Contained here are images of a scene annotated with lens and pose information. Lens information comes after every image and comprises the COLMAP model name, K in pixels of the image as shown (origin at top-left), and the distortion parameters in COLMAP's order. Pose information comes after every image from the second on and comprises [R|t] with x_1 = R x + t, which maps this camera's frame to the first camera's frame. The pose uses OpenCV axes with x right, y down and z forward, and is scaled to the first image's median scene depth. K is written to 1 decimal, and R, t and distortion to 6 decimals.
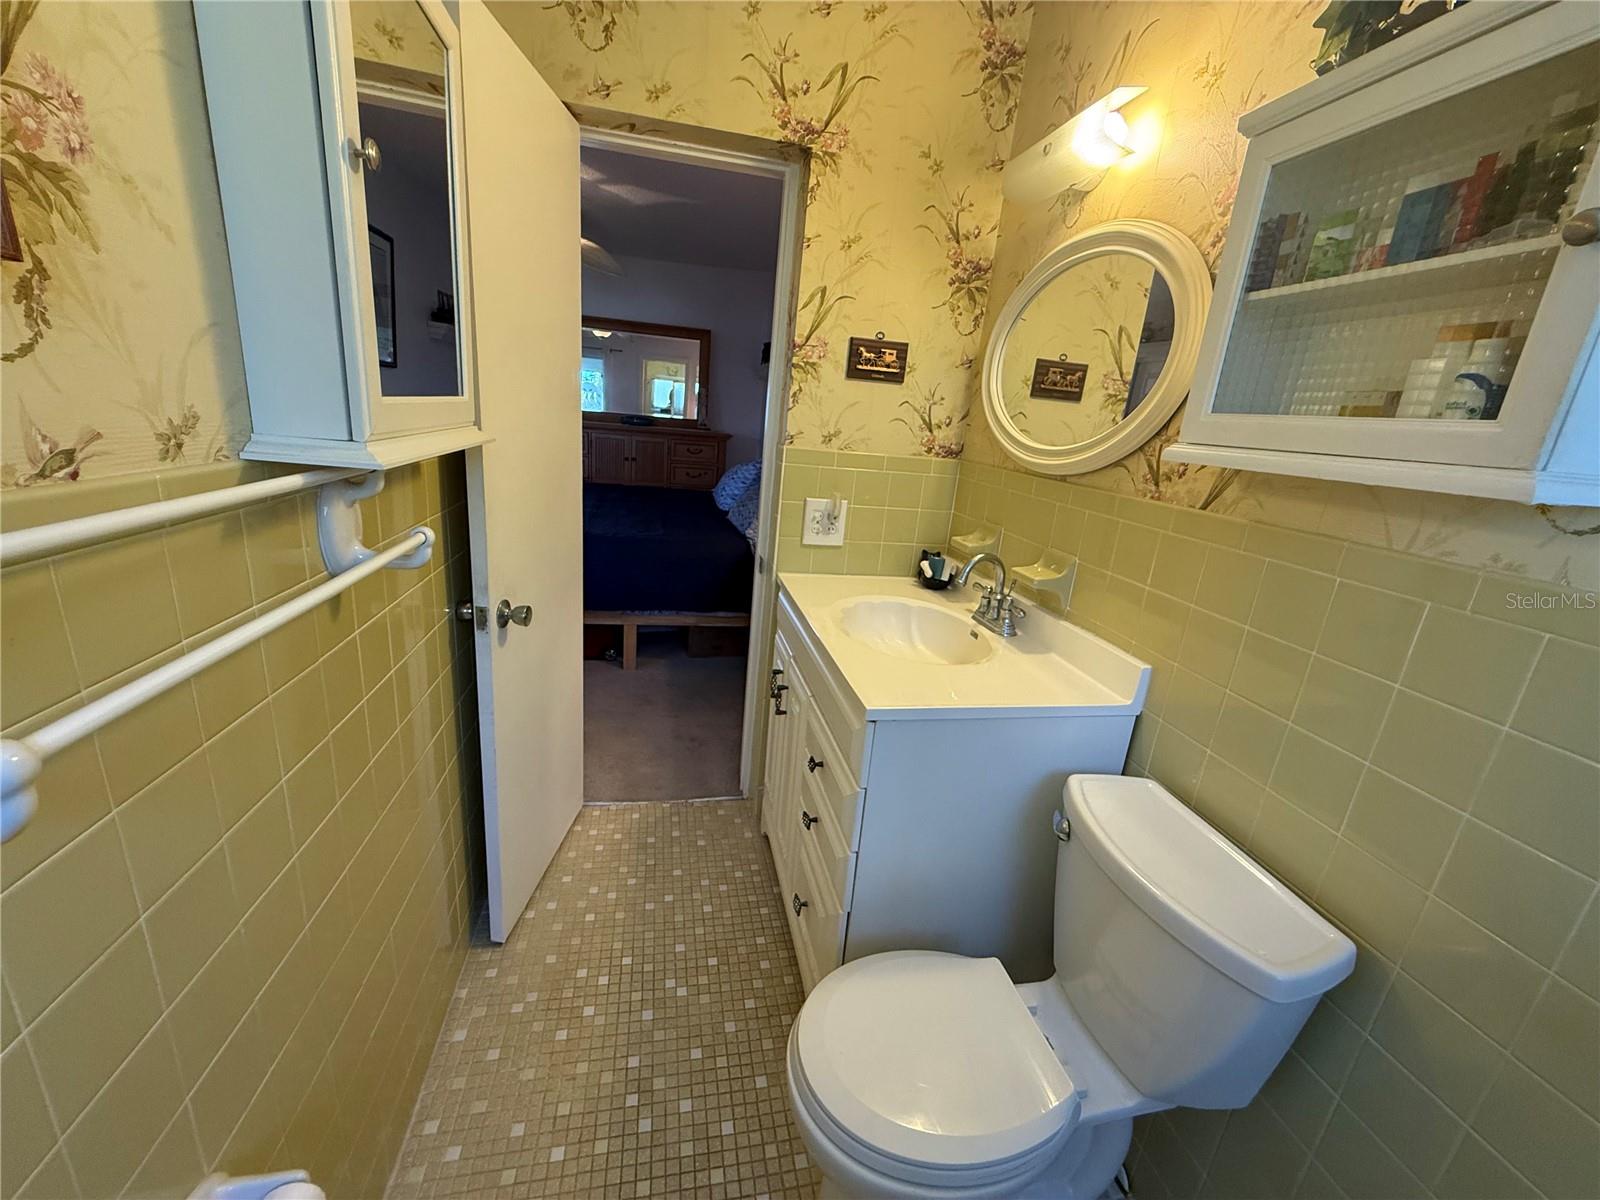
lens RADIAL K [[639.2, 0, 806.8], [0, 639.2, 595.9], [0, 0, 1]] dist [0.000881, 0.000860]
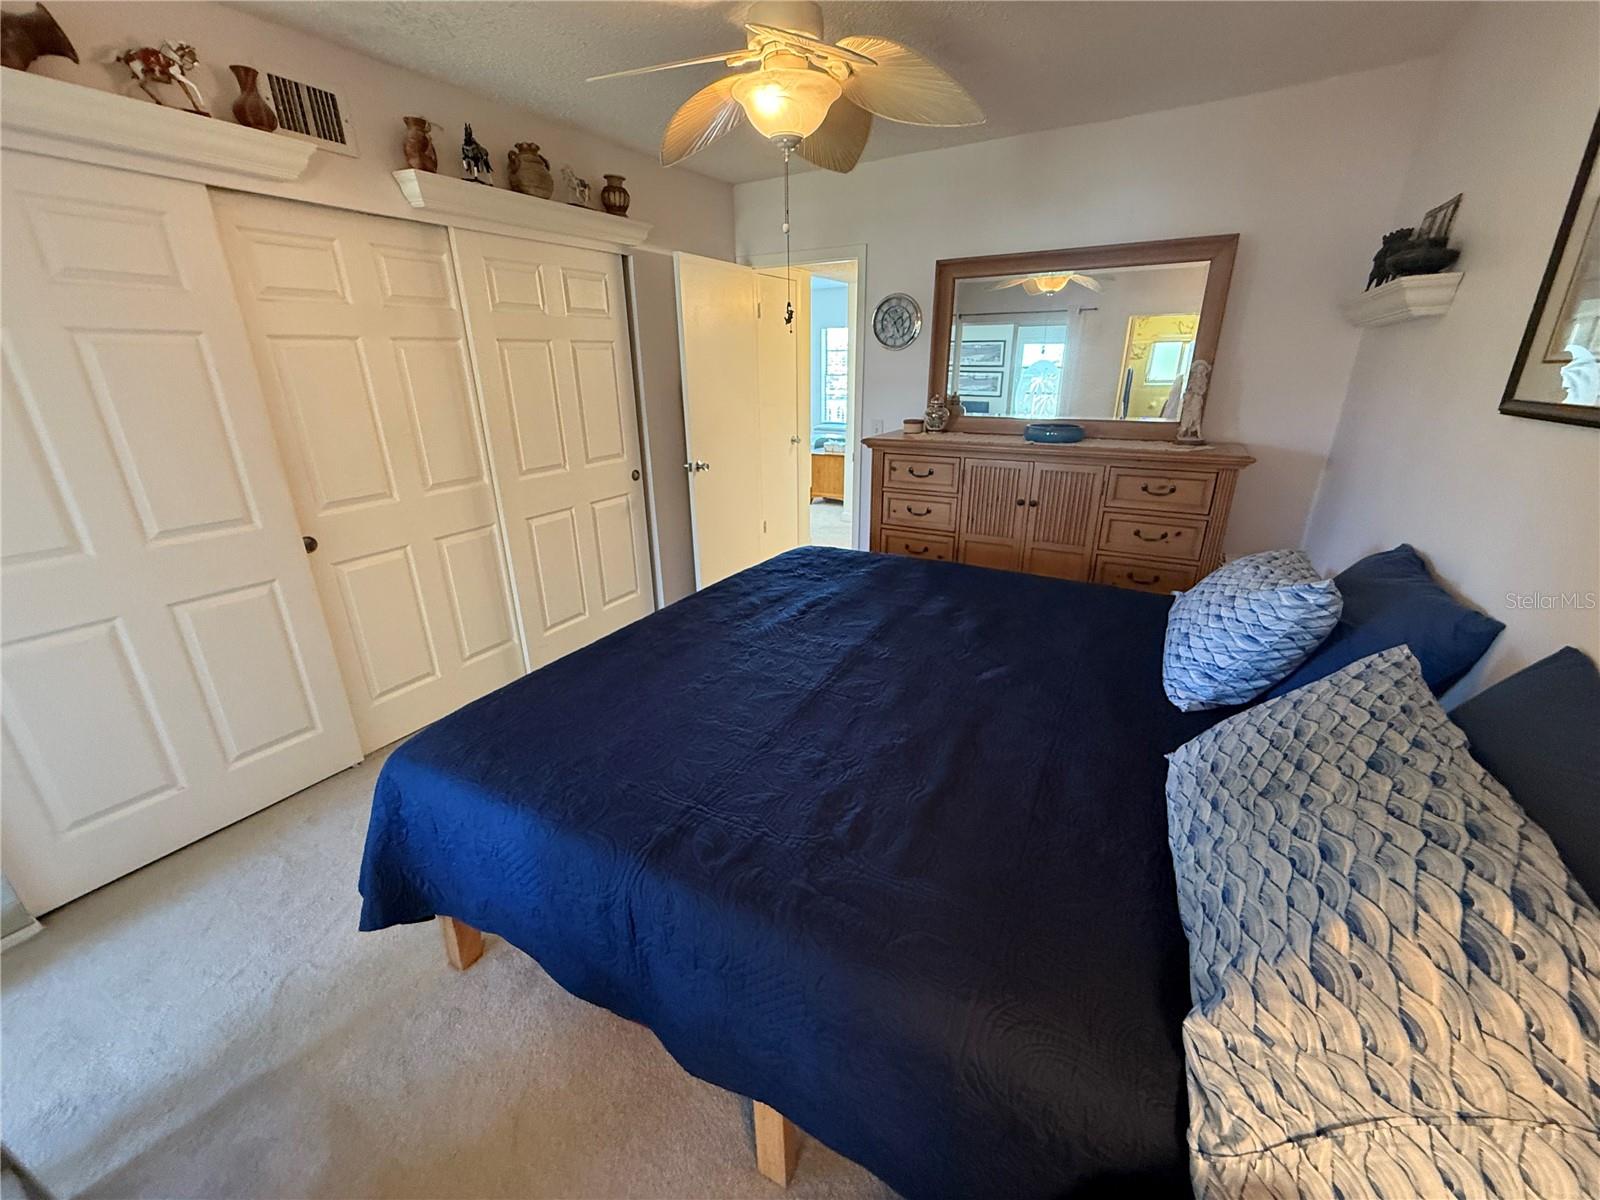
lens RADIAL K [[639.2, 0, 802.6], [0, 639.2, 597.8], [0, 0, 1]] dist [0.000881, 0.000860]
pose [[0.743649, 0.143989, -0.652881, -0.041804], [-0.115699, 0.989515, 0.086447, -0.151345], [0.658484, 0.011252, 0.752511, 0.429448]]
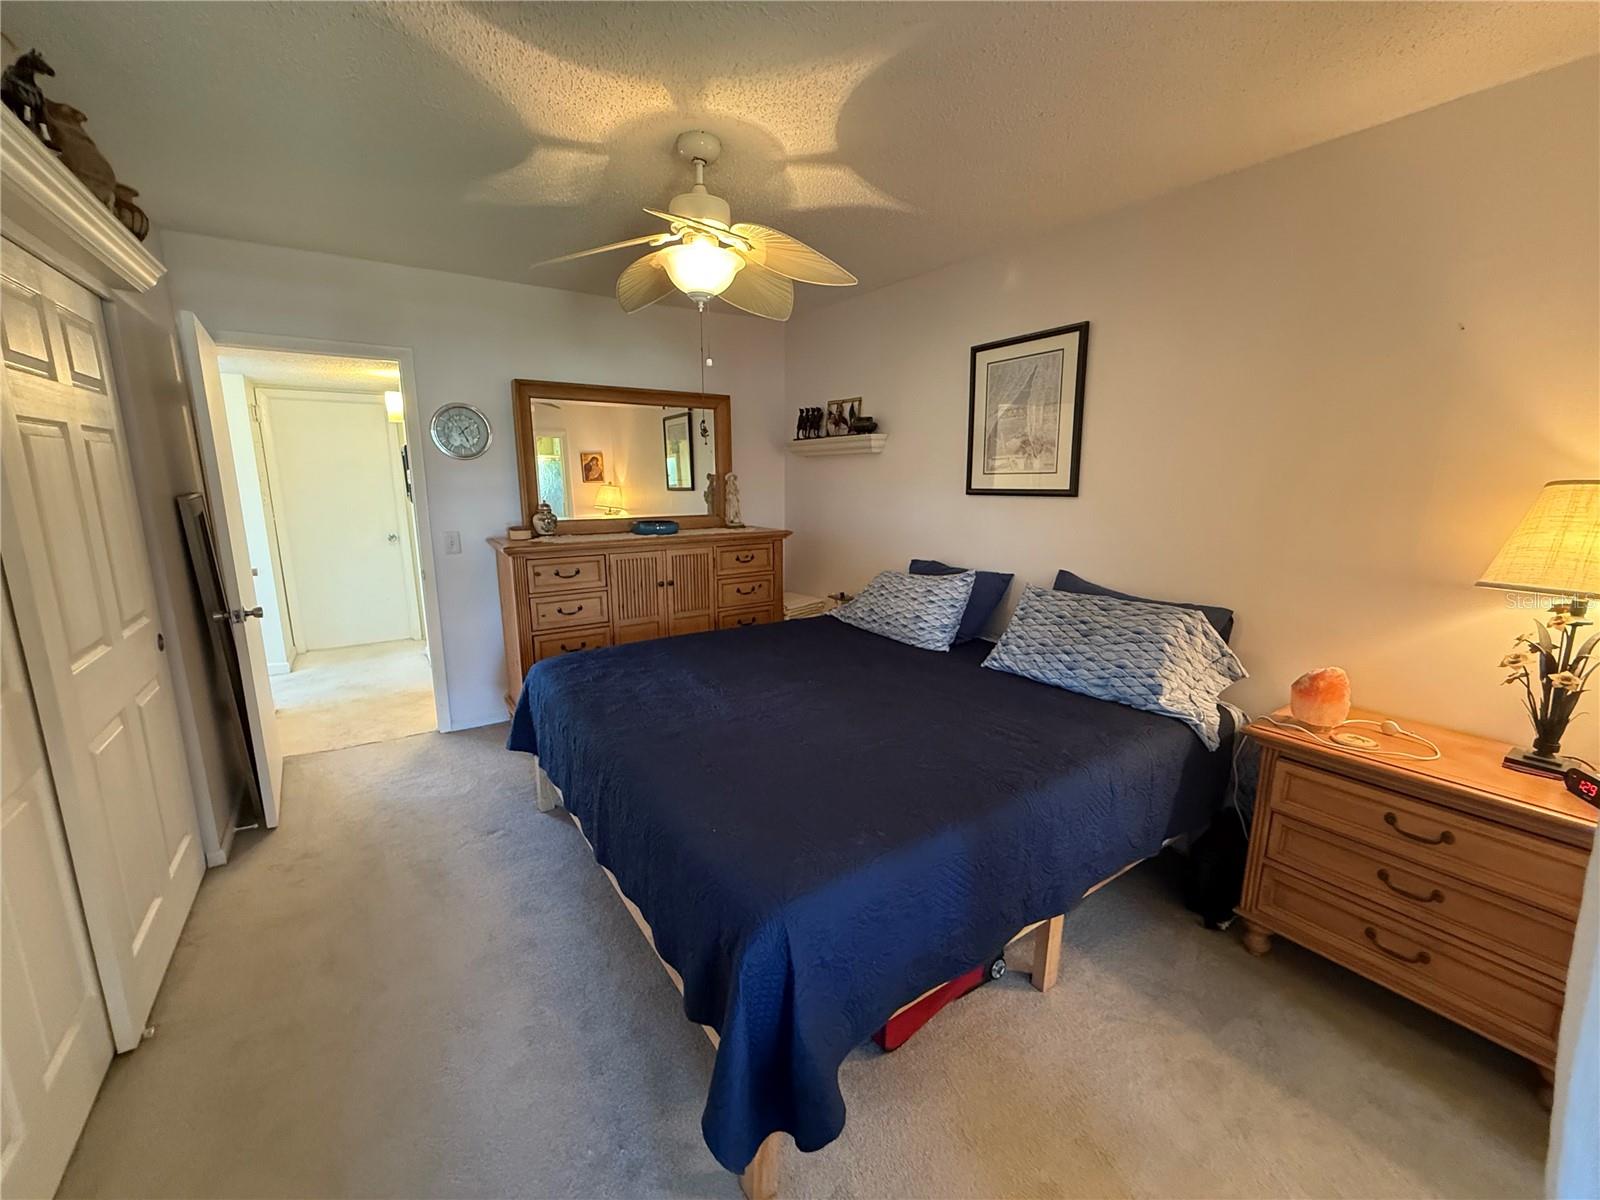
lens RADIAL K [[639.2, 0, 791.0], [0, 639.2, 601.1], [0, 0, 1]] dist [0.000881, 0.000860]
pose [[0.926963, -0.151414, 0.343240, -0.375529], [0.174821, 0.983862, -0.038115, -0.140609], [-0.331930, 0.095336, 0.938474, 0.302710]]
